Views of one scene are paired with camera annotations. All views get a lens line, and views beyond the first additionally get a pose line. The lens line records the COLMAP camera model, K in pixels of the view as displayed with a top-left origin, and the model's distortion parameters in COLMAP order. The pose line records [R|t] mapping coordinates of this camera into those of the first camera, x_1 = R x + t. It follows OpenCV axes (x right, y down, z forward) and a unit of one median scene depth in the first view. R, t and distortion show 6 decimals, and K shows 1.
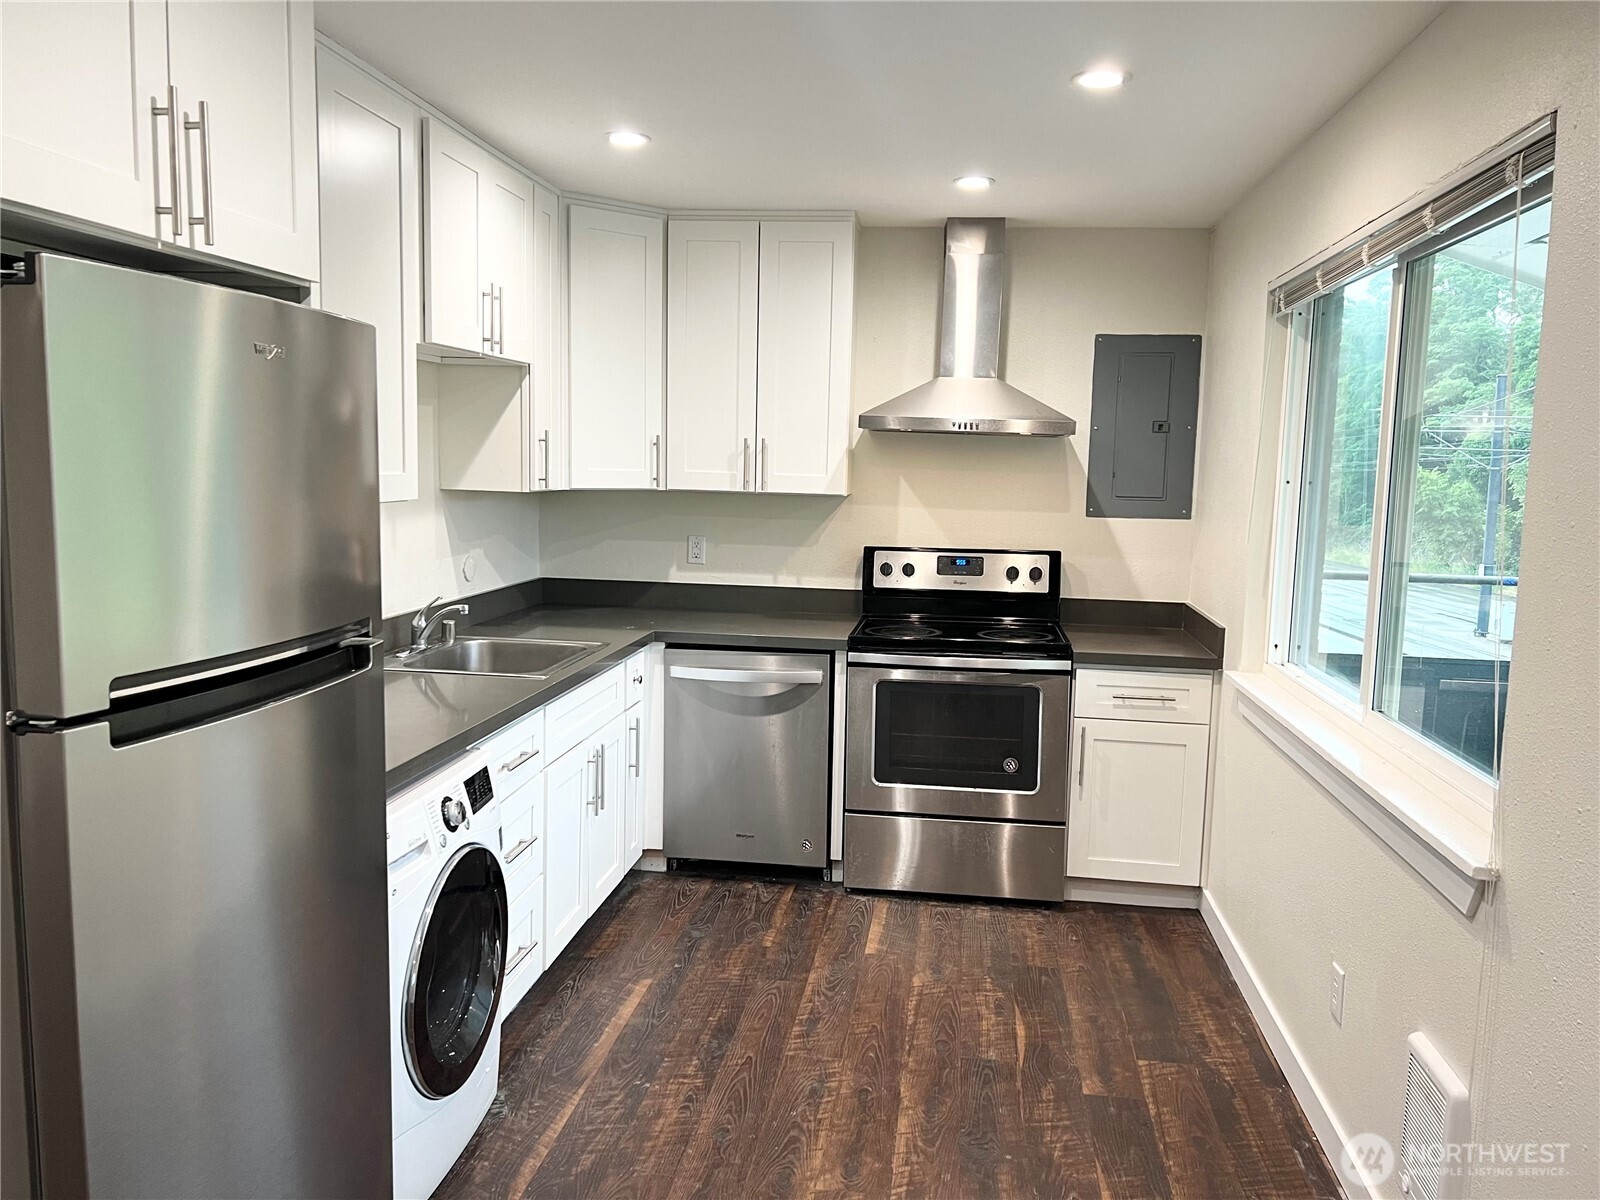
lens RADIAL K [[1204.7, 0, 812.2], [0, 1204.7, 603.0], [0, 0, 1]] dist [0.049889, -0.042959]
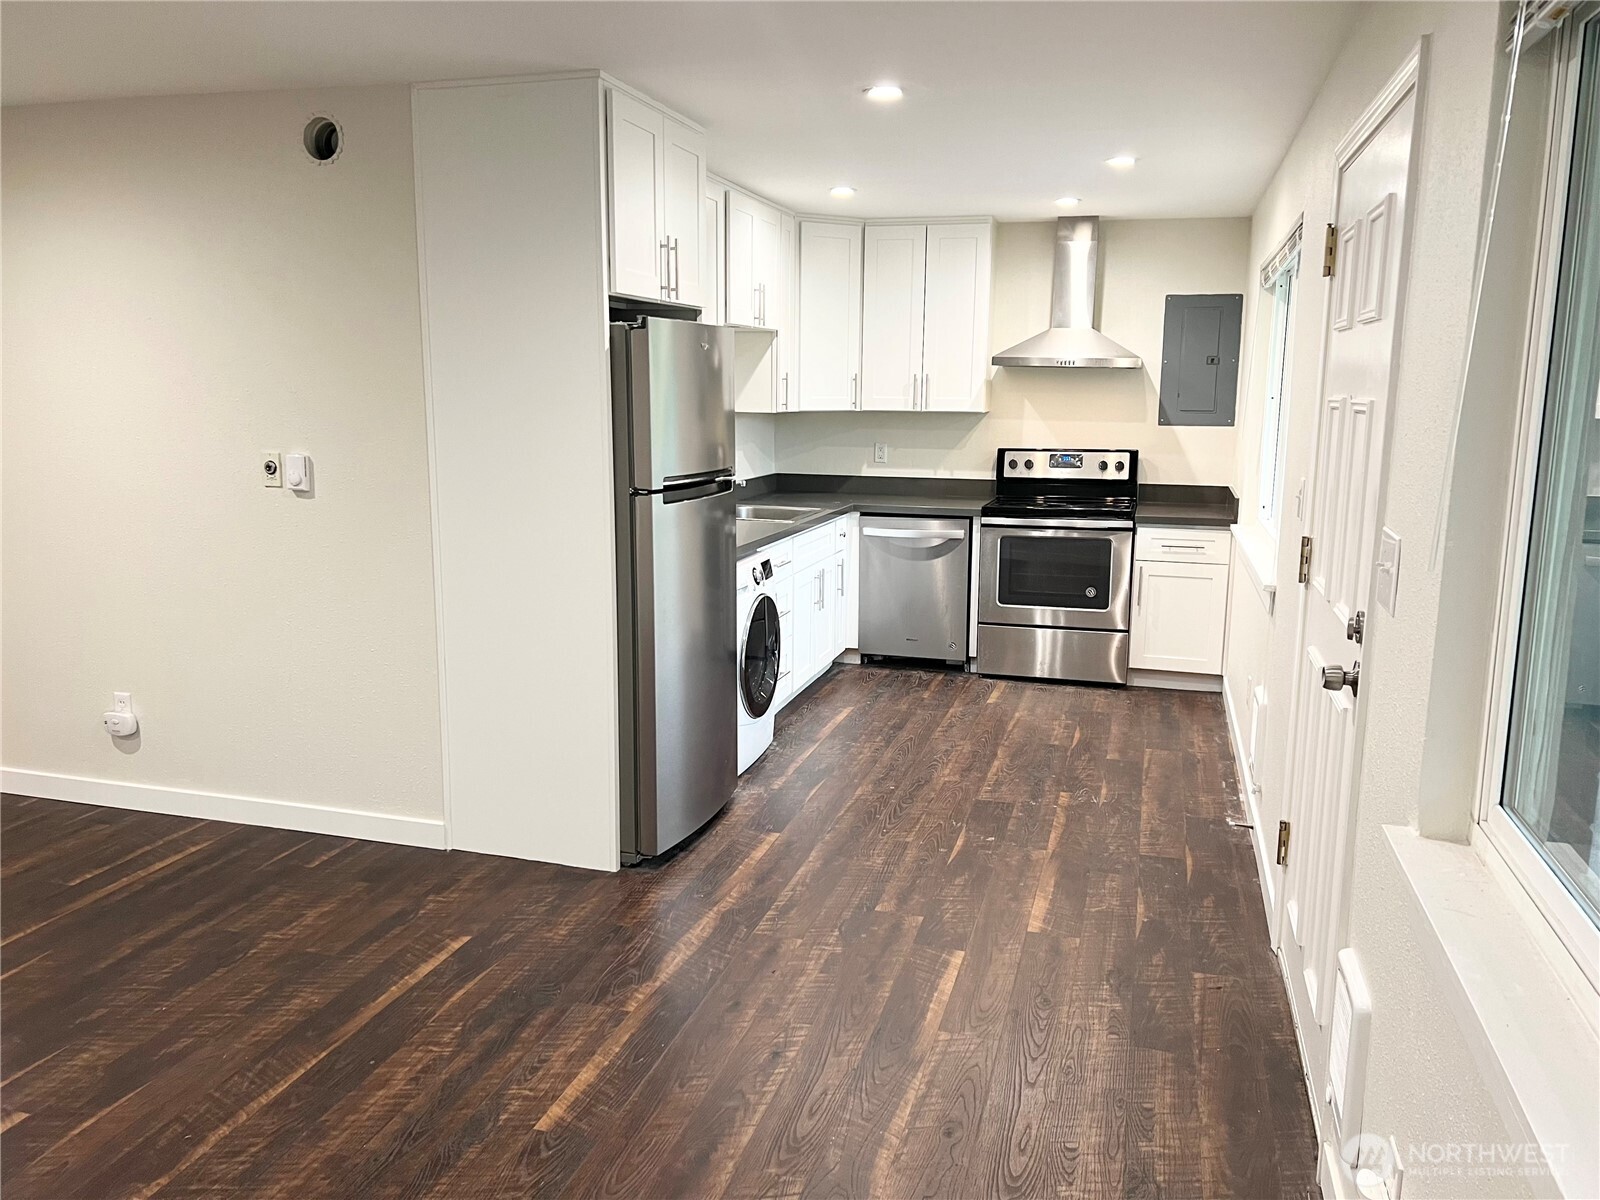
lens RADIAL K [[1204.7, 0, 783.8], [0, 1204.7, 597.9], [0, 0, 1]] dist [0.049889, -0.042959]
pose [[0.985359, 0.013433, -0.169960, 0.044312], [-0.004554, 0.998610, 0.052520, 0.064877], [0.170429, -0.050977, 0.984050, -0.538908]]
